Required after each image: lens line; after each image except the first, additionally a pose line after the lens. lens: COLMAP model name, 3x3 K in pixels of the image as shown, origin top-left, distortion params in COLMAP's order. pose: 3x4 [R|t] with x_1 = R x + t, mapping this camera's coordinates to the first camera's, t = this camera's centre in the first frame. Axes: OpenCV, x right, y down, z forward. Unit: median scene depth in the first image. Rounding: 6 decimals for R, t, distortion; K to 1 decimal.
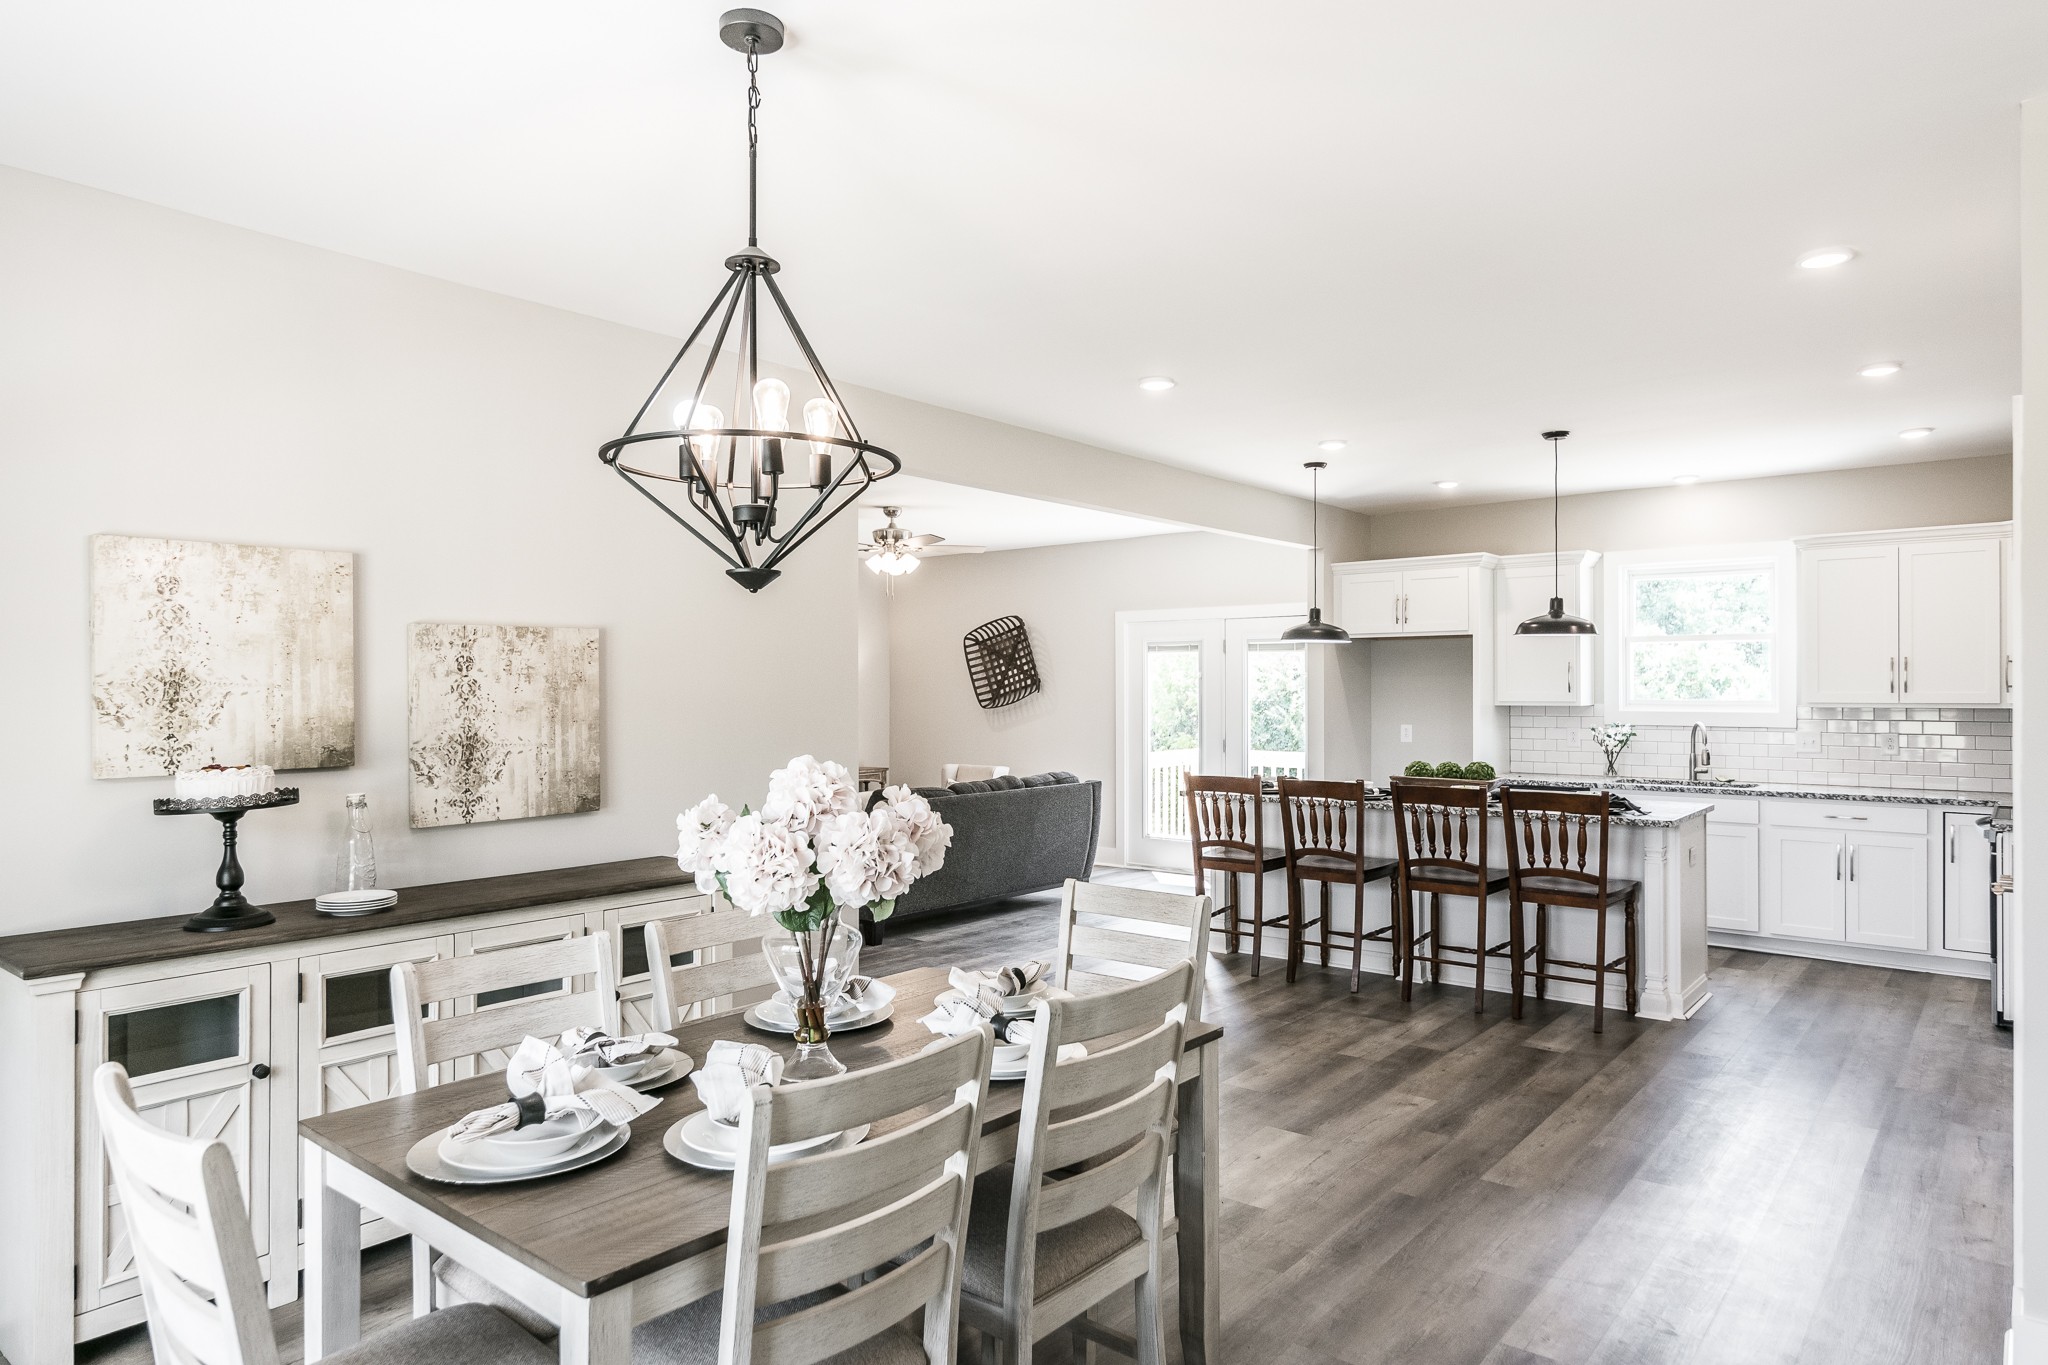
lens RADIAL K [[1262.1, 0, 1013.6], [0, 1262.1, 685.2], [0, 0, 1]] dist [0.005224, -0.005905]
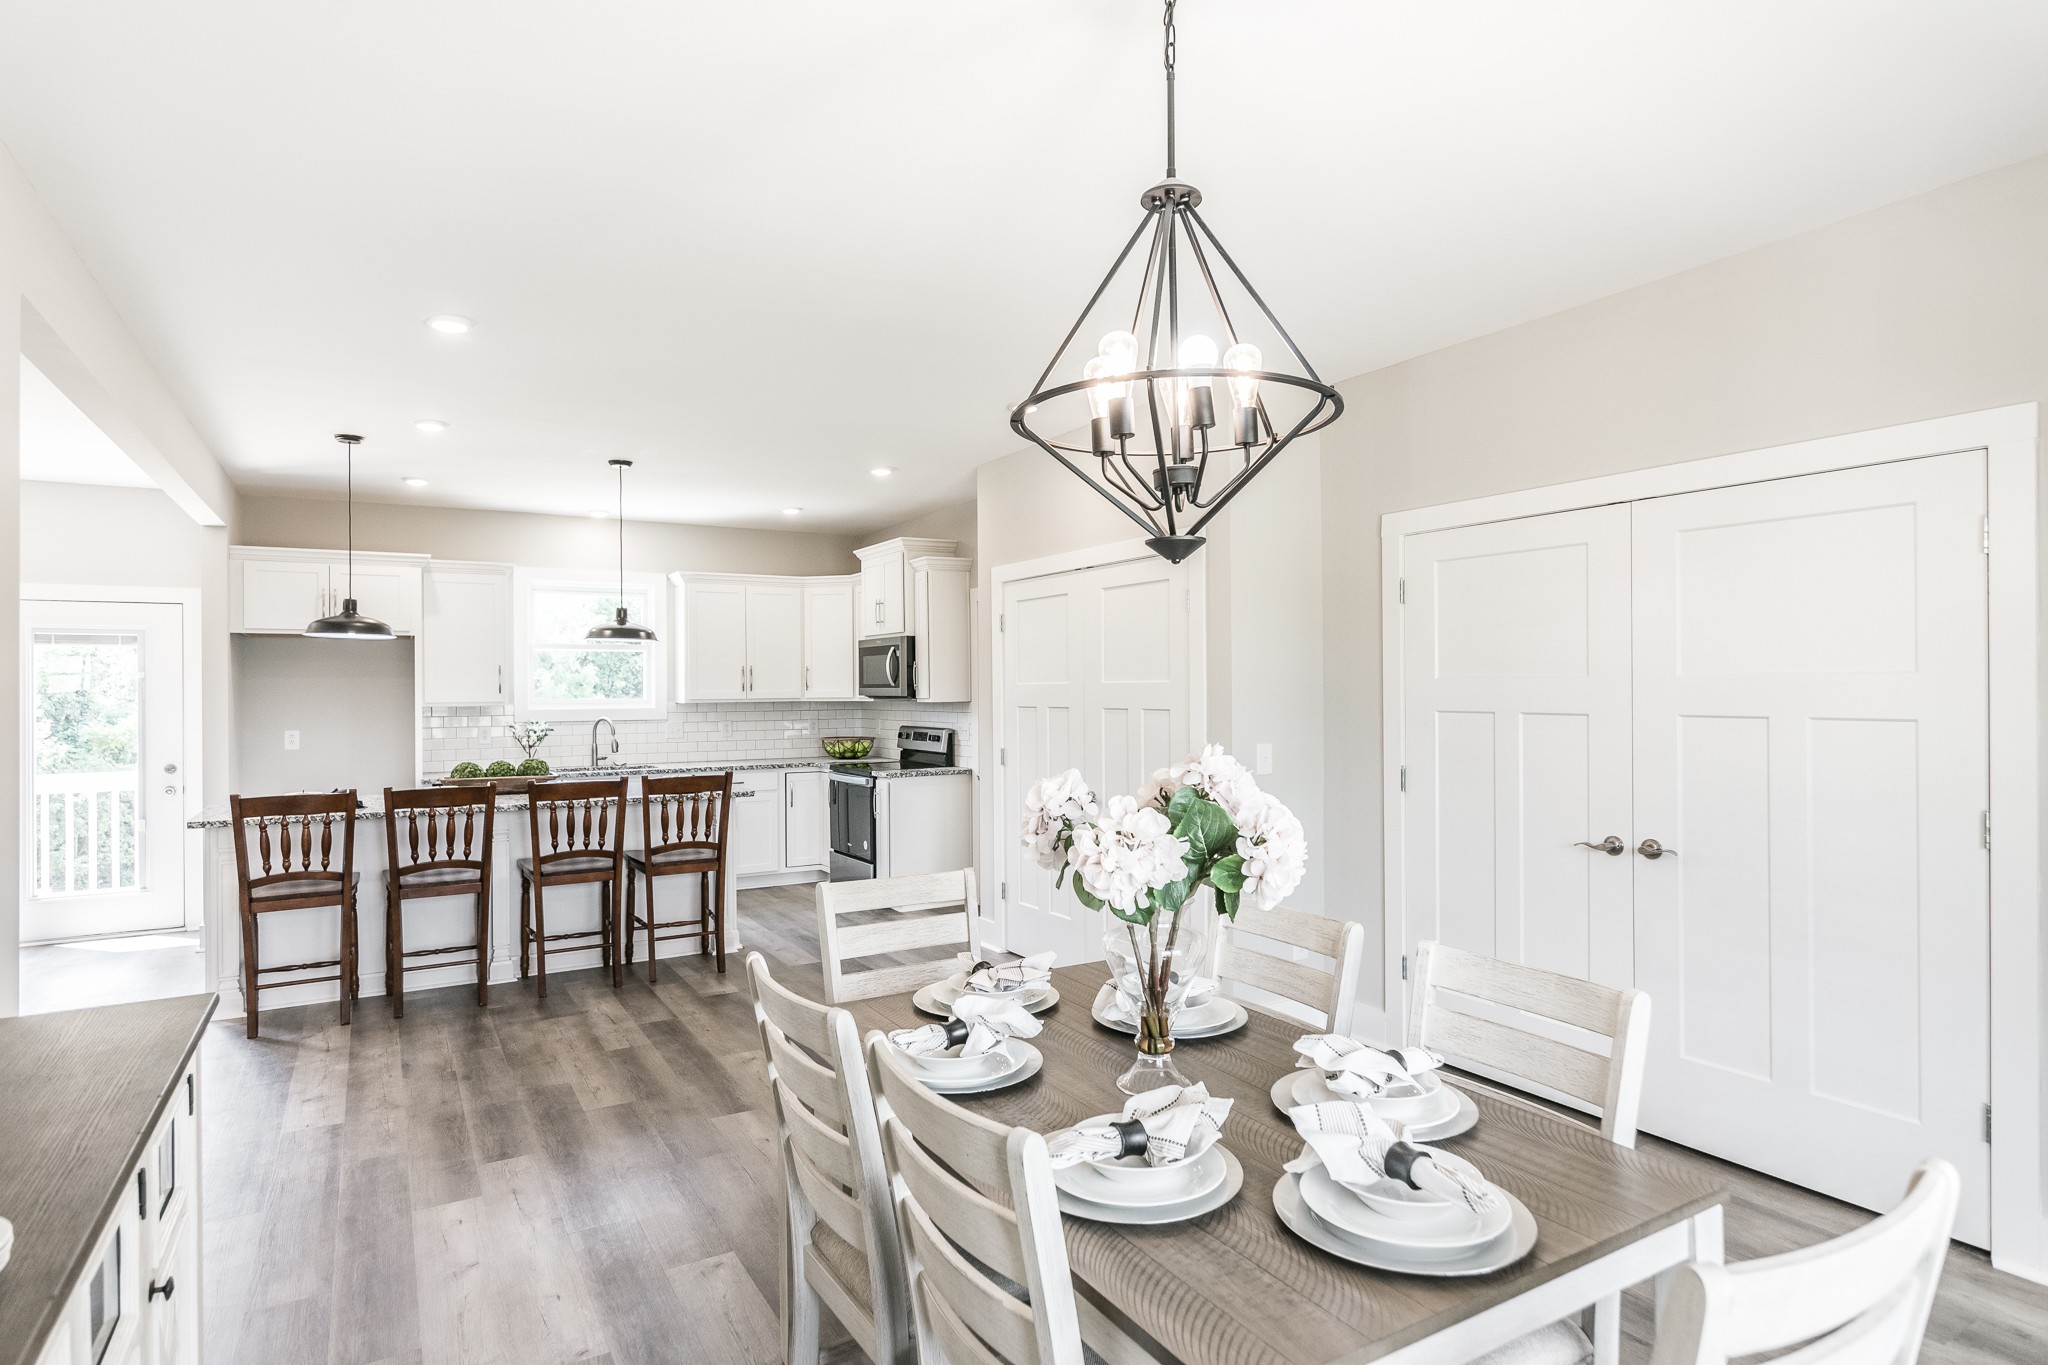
lens RADIAL K [[1088.2, 0, 1033.8], [0, 1088.2, 701.2], [0, 0, 1]] dist [-0.000139, 0.000412]
pose [[0.333797, -0.013302, 0.942551, -0.336175], [0.004919, 0.999911, 0.012369, 0.003925], [-0.942632, 0.000508, 0.333833, 0.300192]]
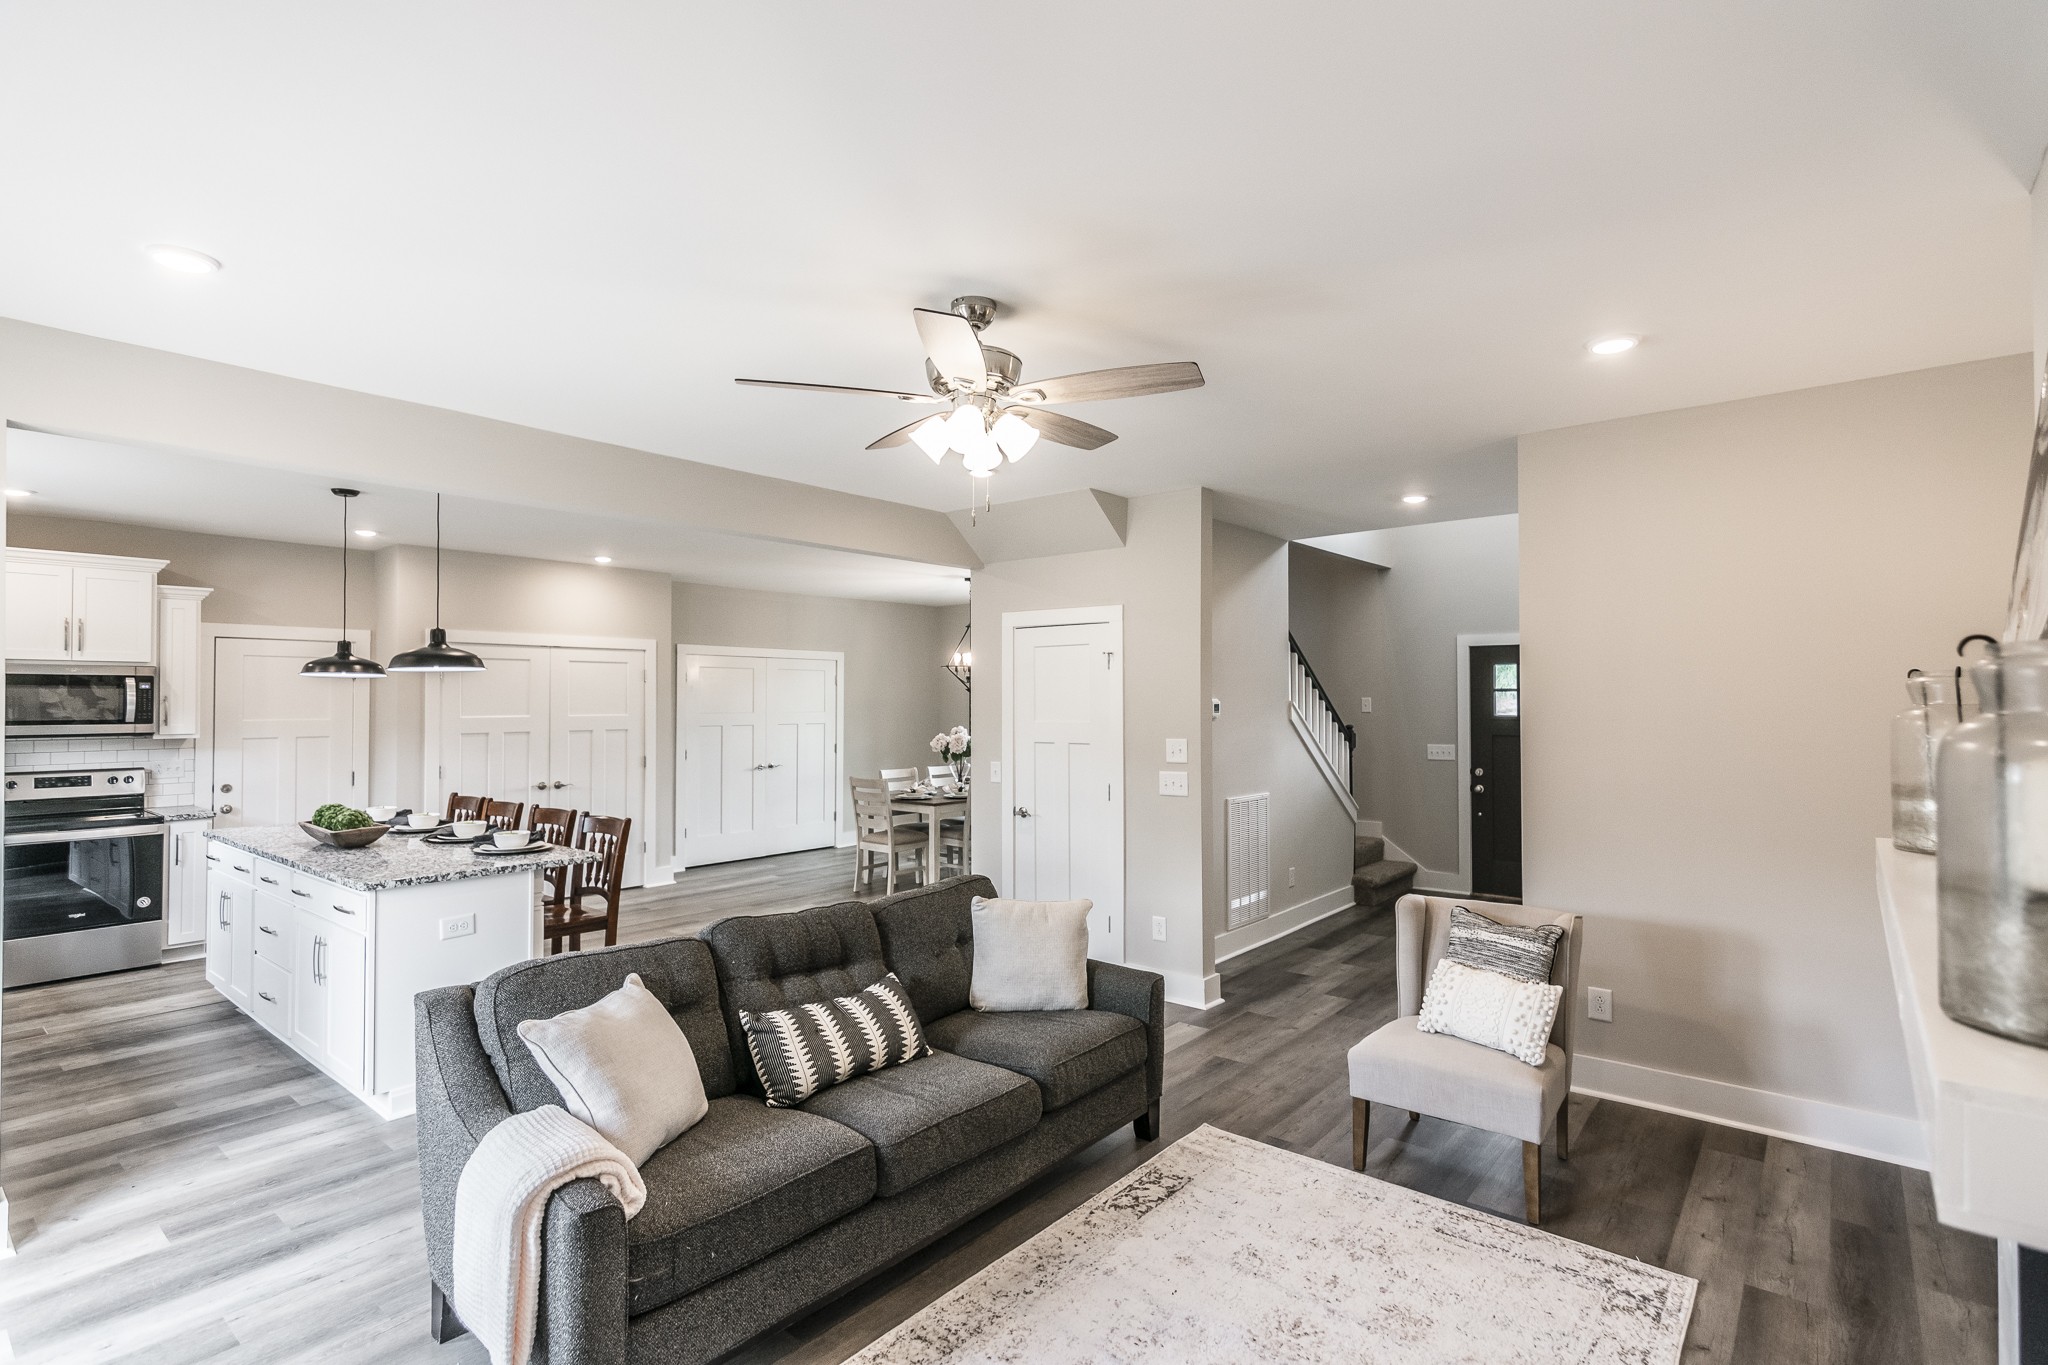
lens RADIAL K [[984.5, 0, 1031.2], [0, 984.5, 685.3], [0, 0, 1]] dist [-0.002908, 0.002289]
pose [[-0.999851, 0.007701, 0.015435, -0.166529], [0.007465, 0.999855, -0.015301, -0.011901], [-0.015551, -0.015183, -0.999764, 1.681968]]
